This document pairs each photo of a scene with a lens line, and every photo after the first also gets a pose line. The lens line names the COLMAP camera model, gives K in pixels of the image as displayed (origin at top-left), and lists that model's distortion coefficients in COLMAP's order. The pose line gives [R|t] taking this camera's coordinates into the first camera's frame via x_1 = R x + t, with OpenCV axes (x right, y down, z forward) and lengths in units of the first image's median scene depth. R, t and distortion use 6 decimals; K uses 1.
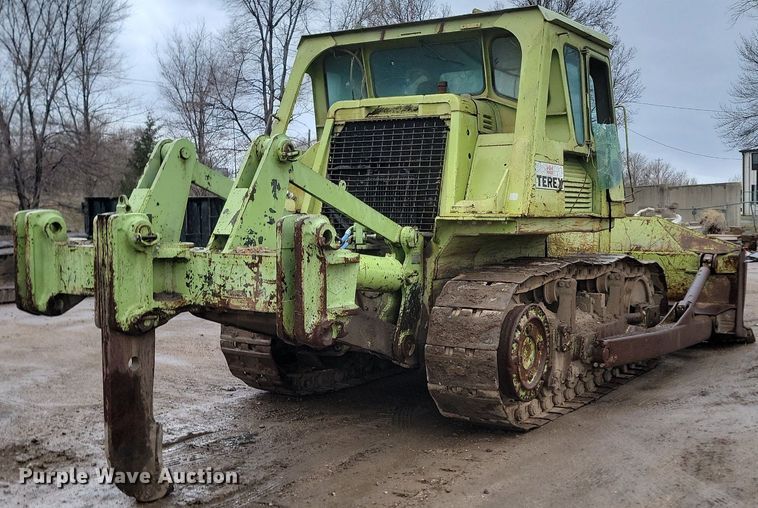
lens RADIAL K [[816.6, 0, 417.2], [0, 816.6, 262.9], [0, 0, 1]] dist [0.102460, -0.057251]
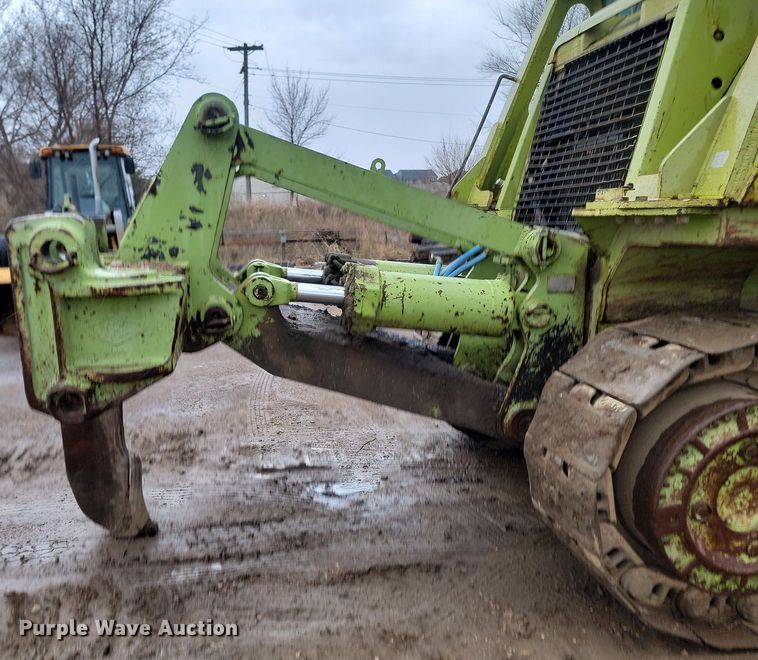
lens RADIAL K [[657.8, 0, 322.0], [0, 657.8, 347.6], [0, 0, 1]] dist [0.060412, -0.003661]
pose [[0.607624, 0.139087, -0.781951, 0.287929], [-0.027981, 0.987684, 0.153939, -0.030432], [0.793732, -0.071657, 0.604033, 0.601144]]
